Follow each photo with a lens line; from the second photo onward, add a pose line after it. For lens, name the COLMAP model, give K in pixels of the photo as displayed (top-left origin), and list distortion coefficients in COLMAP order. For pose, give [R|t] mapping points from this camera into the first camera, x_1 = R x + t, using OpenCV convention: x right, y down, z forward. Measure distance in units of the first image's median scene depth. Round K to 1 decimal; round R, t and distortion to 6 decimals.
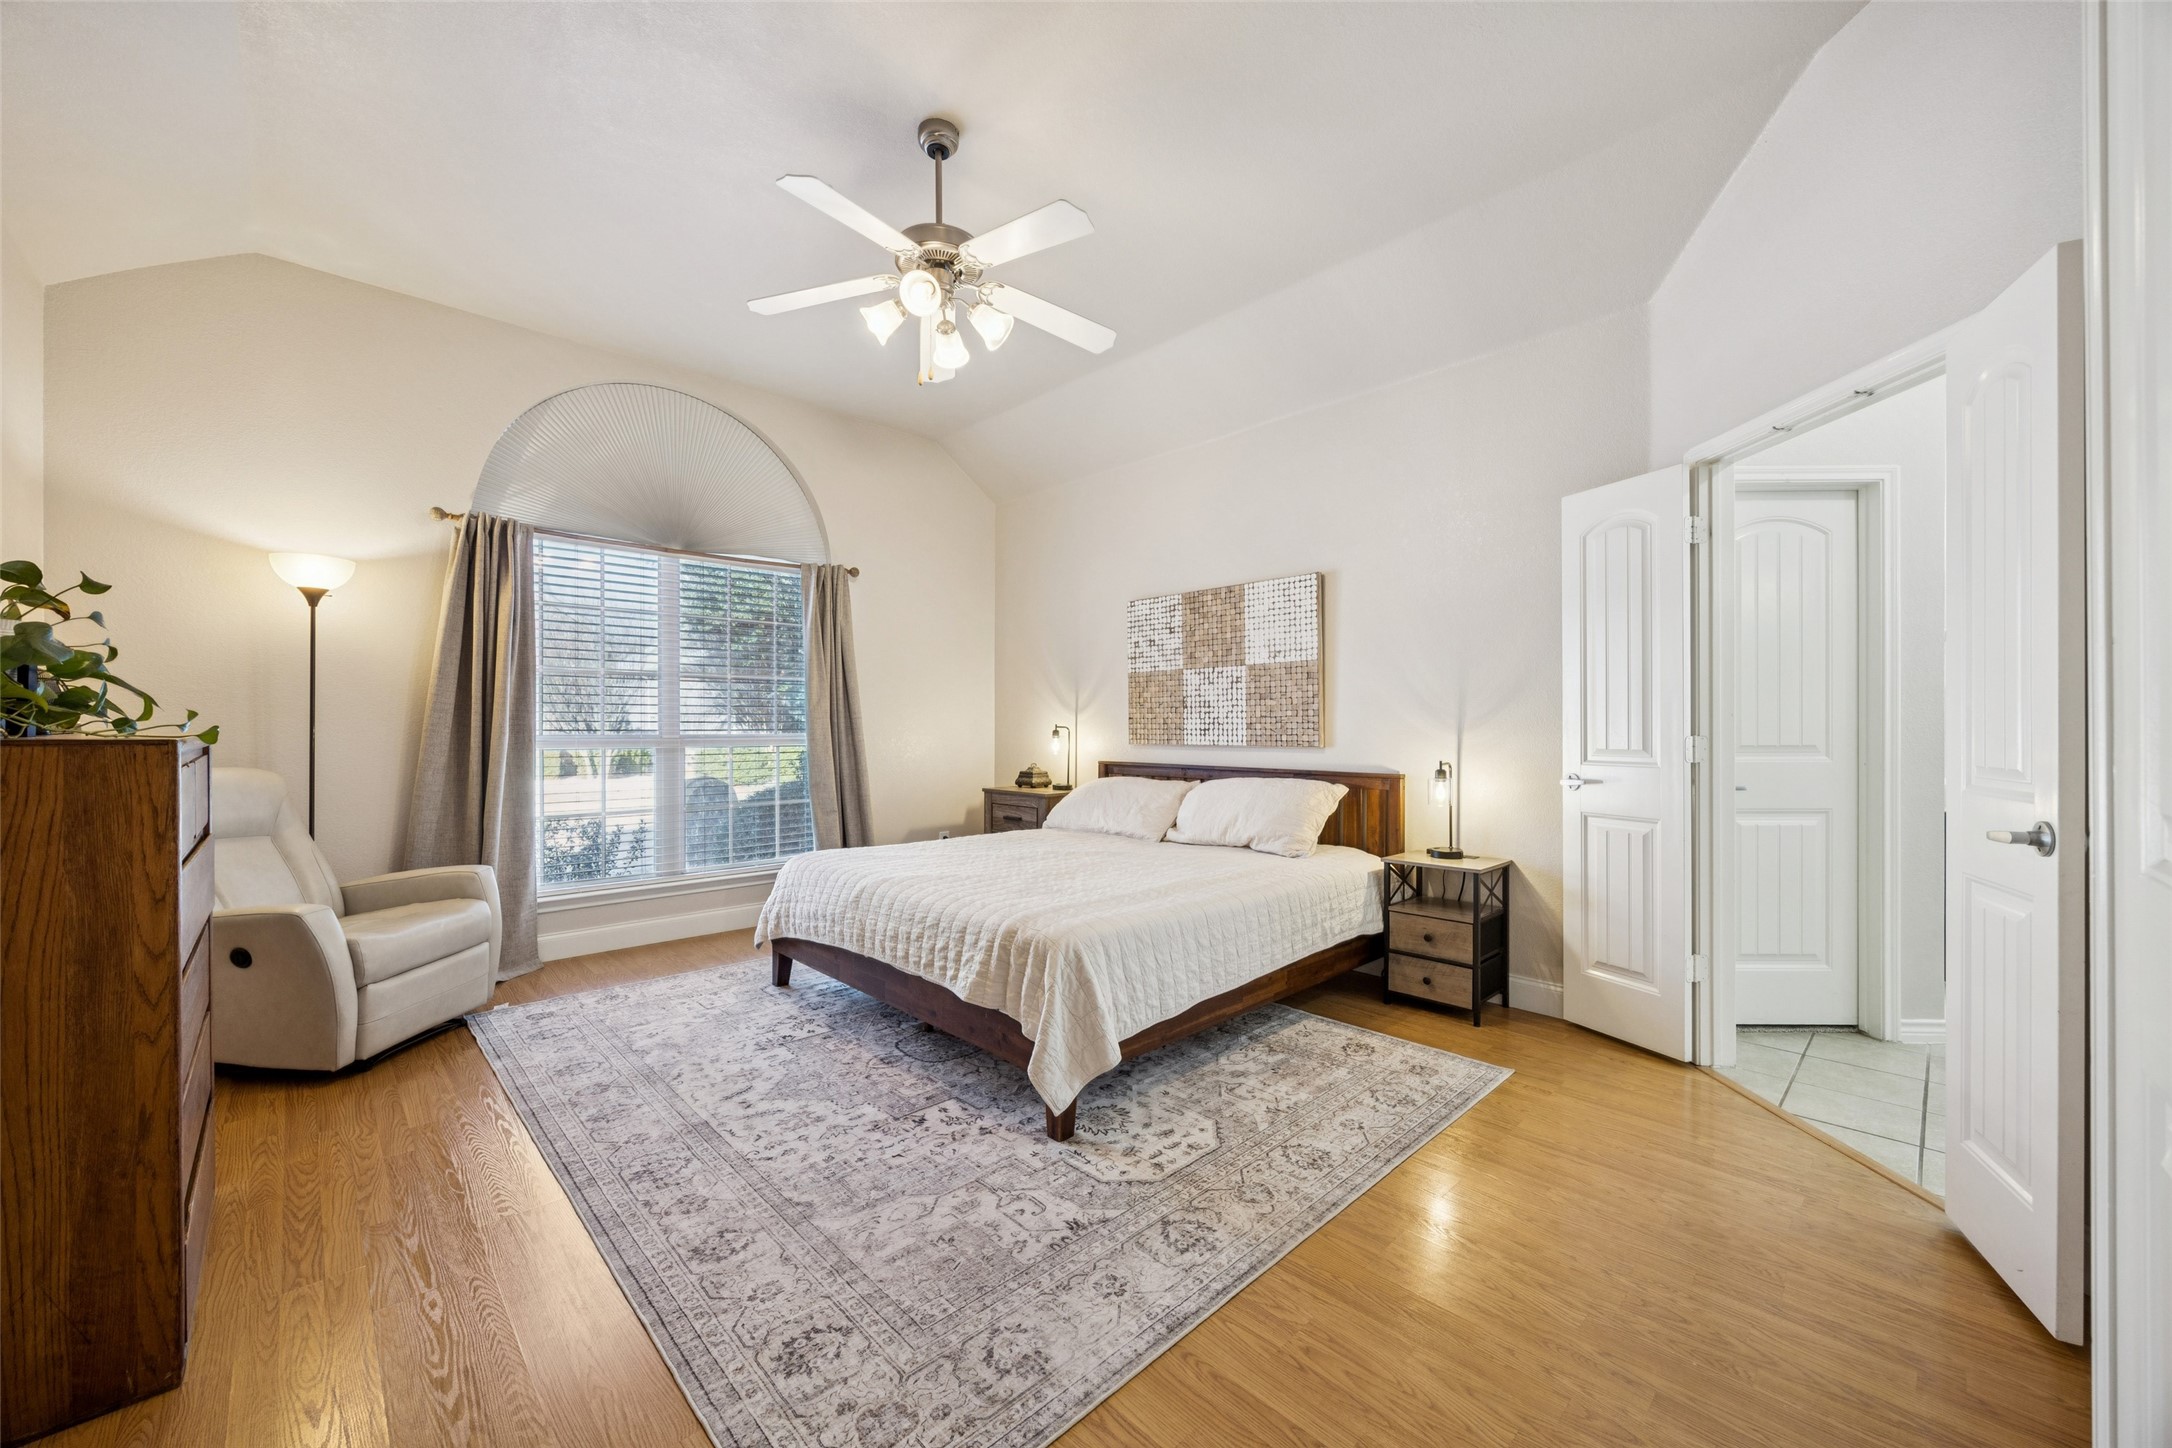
lens RADIAL K [[837.0, 0, 1097.3], [0, 837.0, 720.8], [0, 0, 1]] dist [-0.001778, -0.000339]
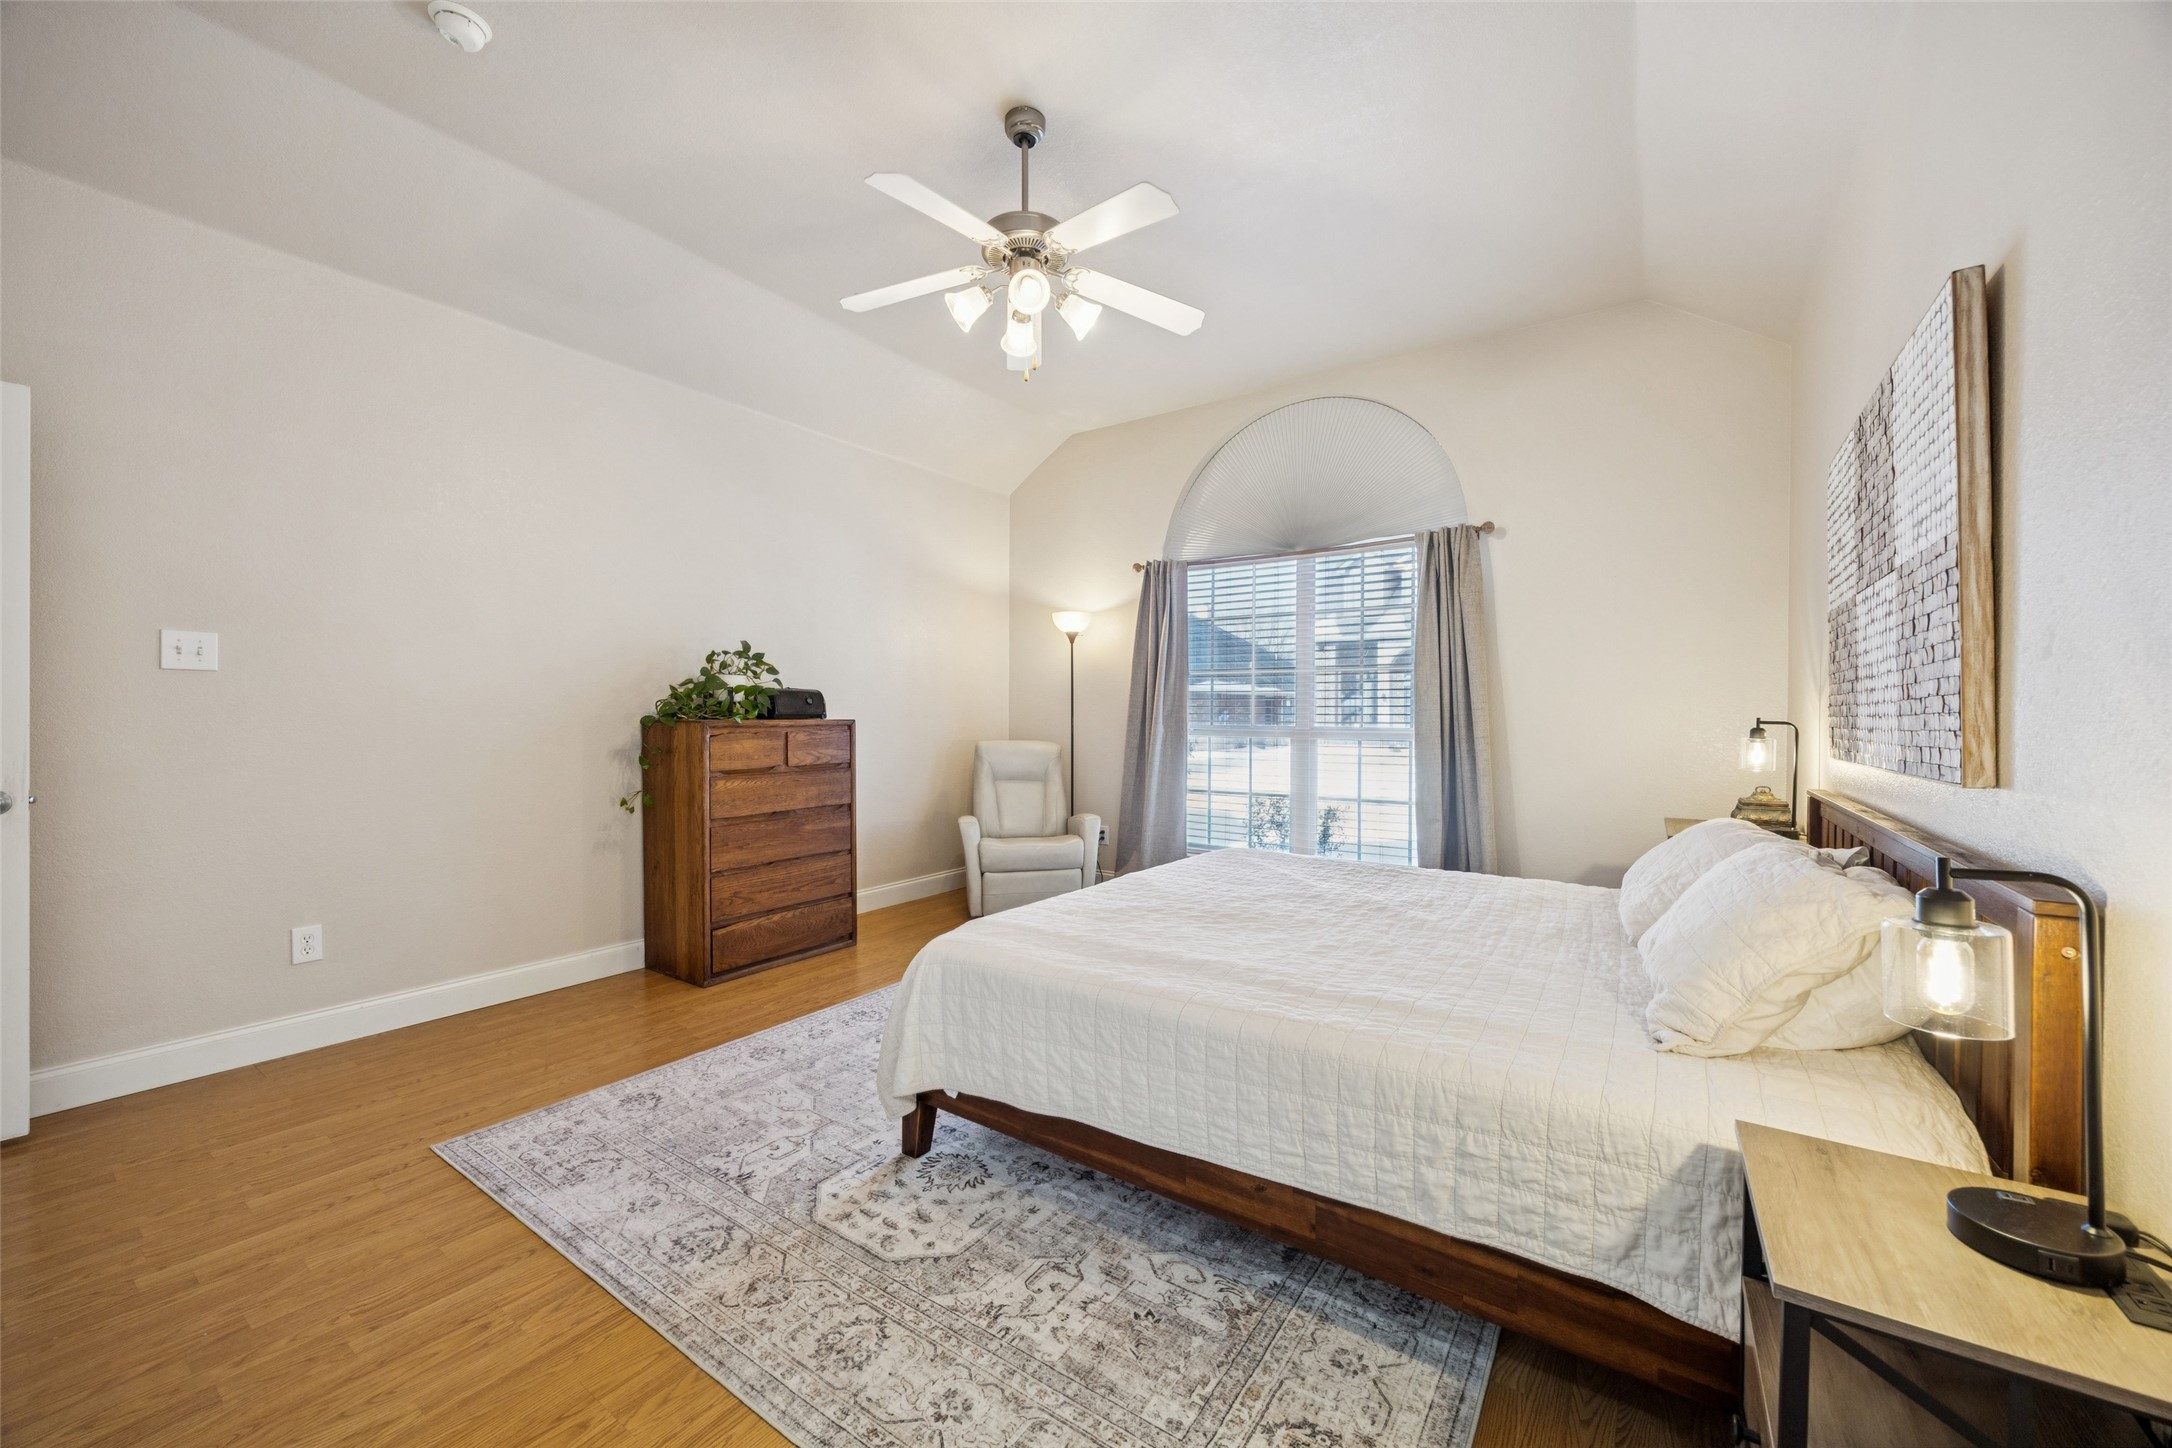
lens RADIAL K [[837.0, 0, 1091.9], [0, 837.0, 718.4], [0, 0, 1]] dist [-0.001778, -0.000339]
pose [[0.181275, 0.001799, -0.983431, 0.866957], [0.002691, 0.999994, 0.002325, 0.005321], [0.983429, -0.003068, 0.181269, 0.966261]]
